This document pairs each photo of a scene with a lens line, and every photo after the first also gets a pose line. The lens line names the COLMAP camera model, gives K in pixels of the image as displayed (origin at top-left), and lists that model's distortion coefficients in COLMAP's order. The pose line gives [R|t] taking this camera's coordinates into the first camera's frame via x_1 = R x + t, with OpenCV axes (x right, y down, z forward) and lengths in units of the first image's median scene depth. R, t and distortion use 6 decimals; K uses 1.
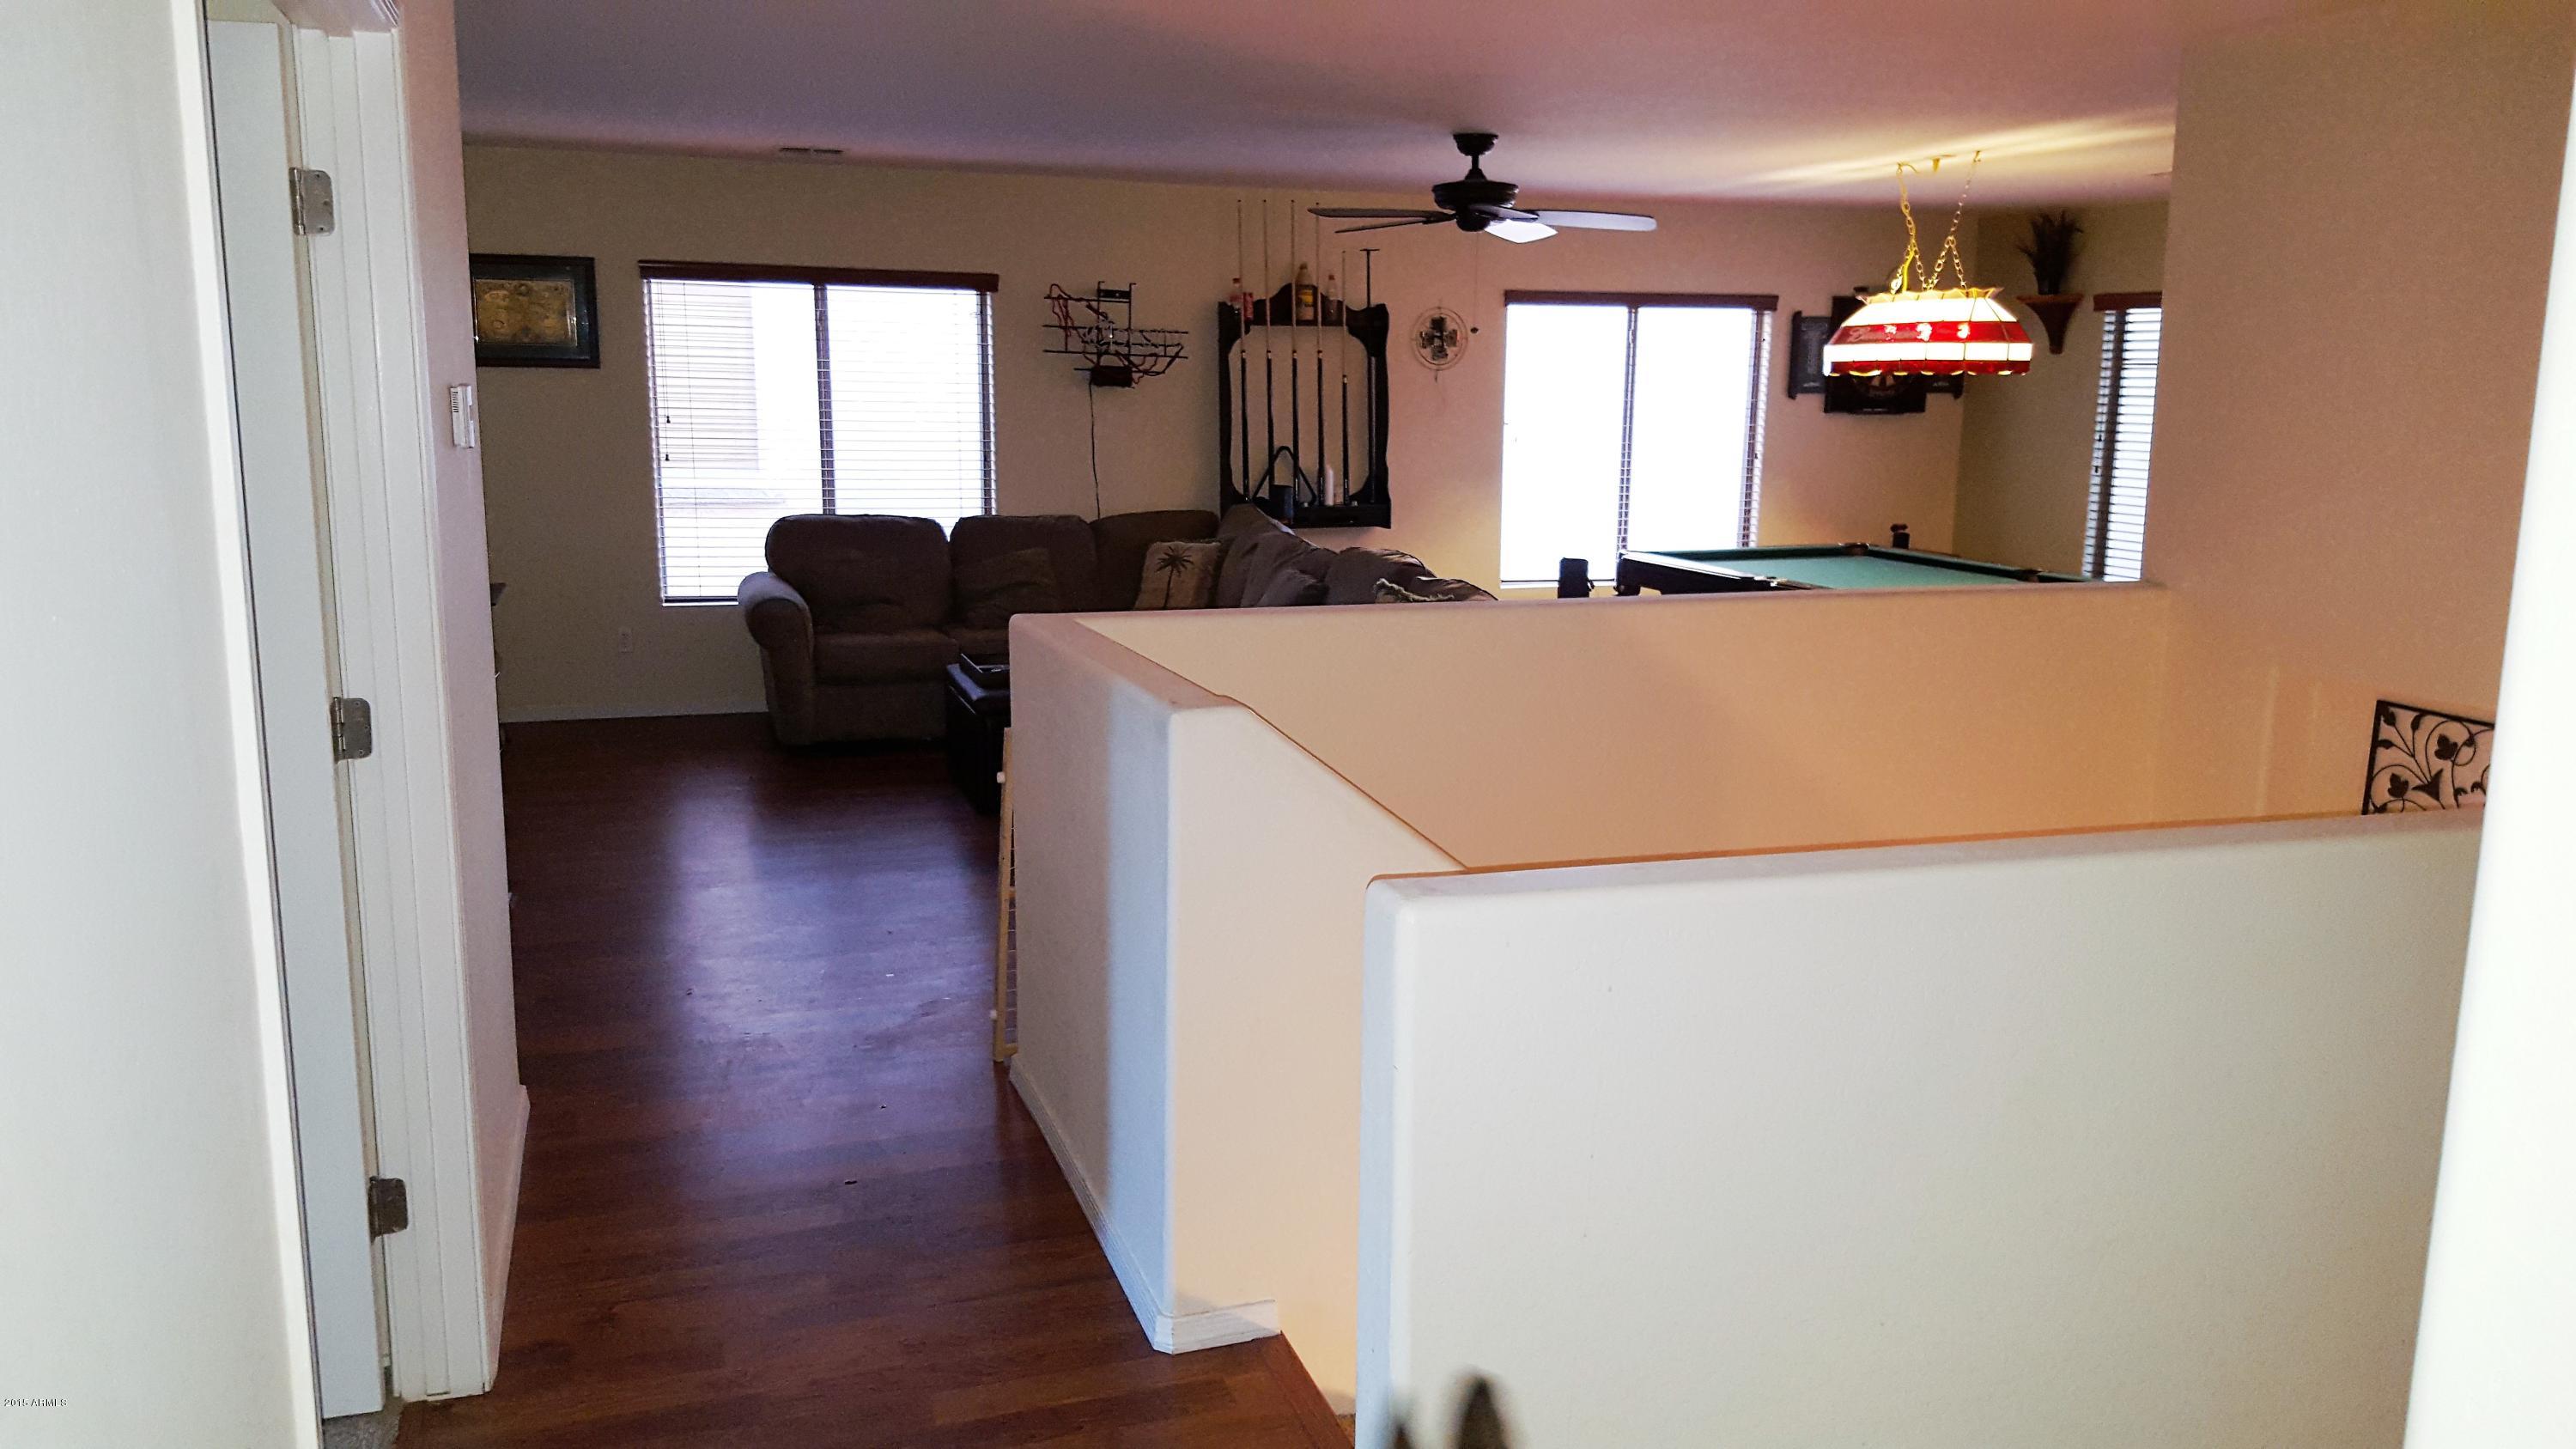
lens RADIAL K [[1950.2, 0, 1287.6], [0, 1950.2, 722.3], [0, 0, 1]] dist [0.011226, -0.006031]
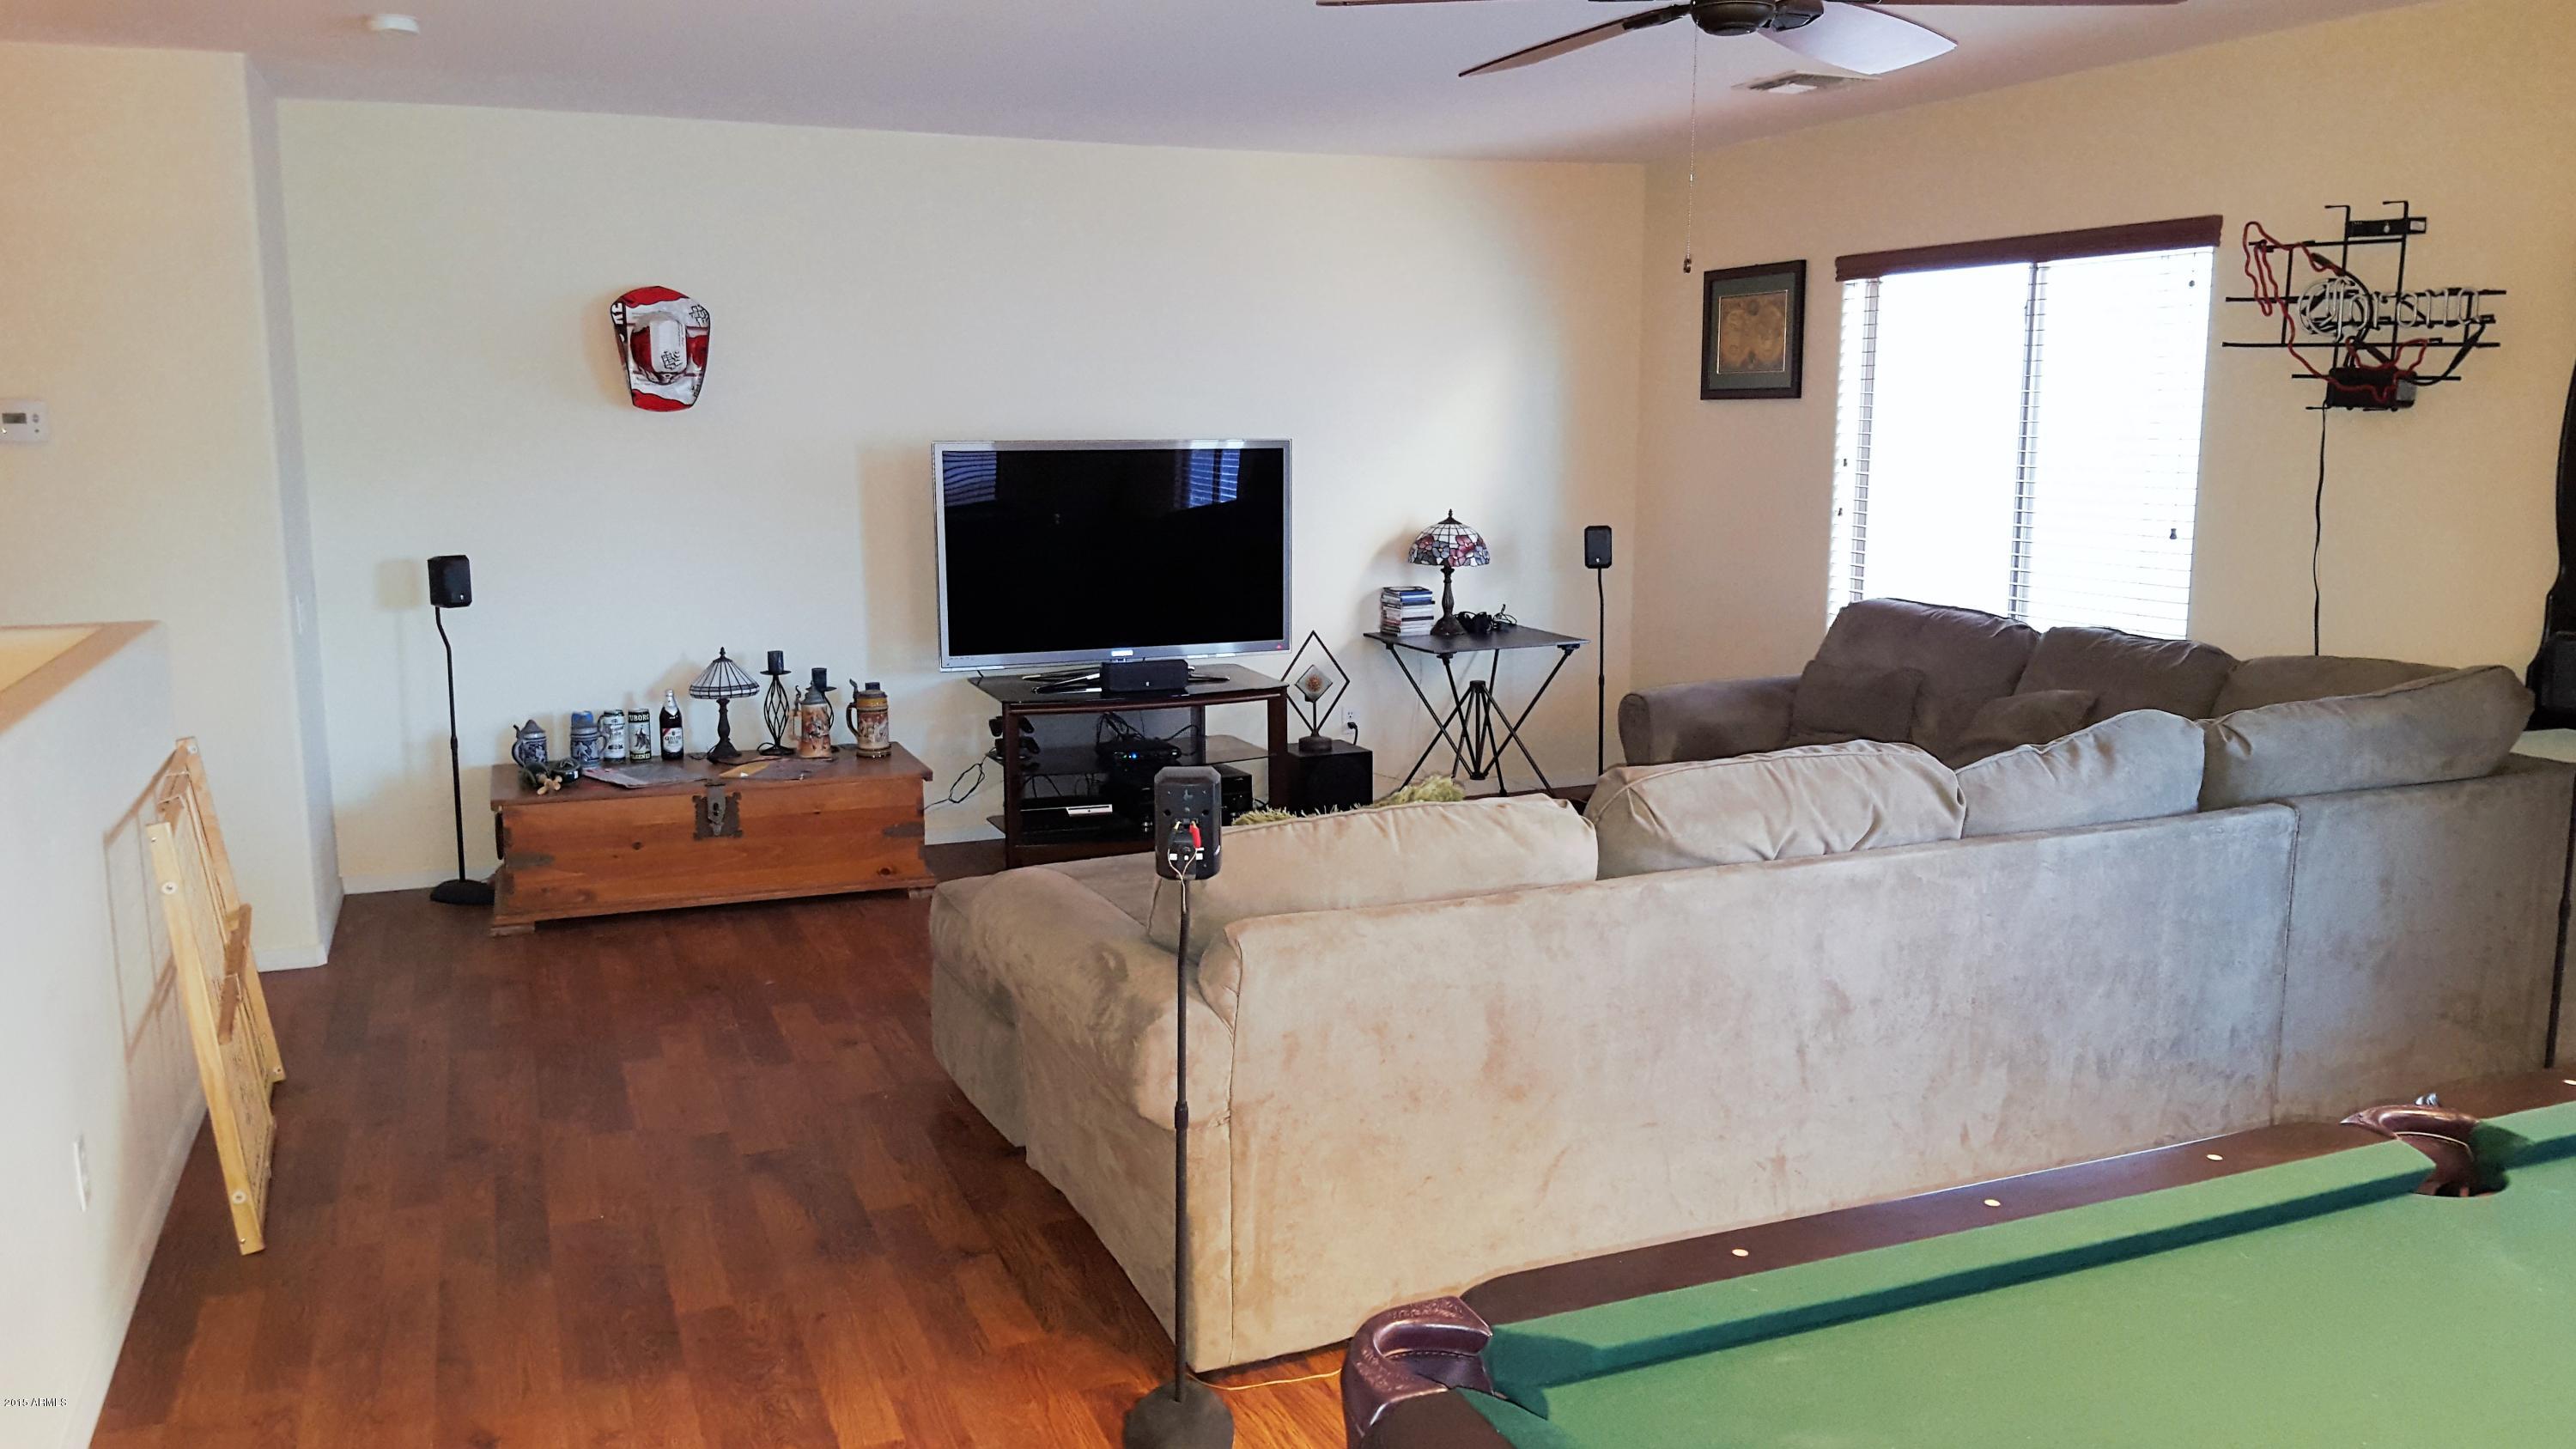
lens RADIAL K [[1950.2, 0, 1287.3], [0, 1950.2, 728.7], [0, 0, 1]] dist [0.011226, -0.006031]
pose [[0.083871, 0.143000, -0.986163, 0.438422], [-0.167442, 0.977600, 0.127517, -0.115630], [0.982308, 0.154430, 0.105937, 0.730017]]
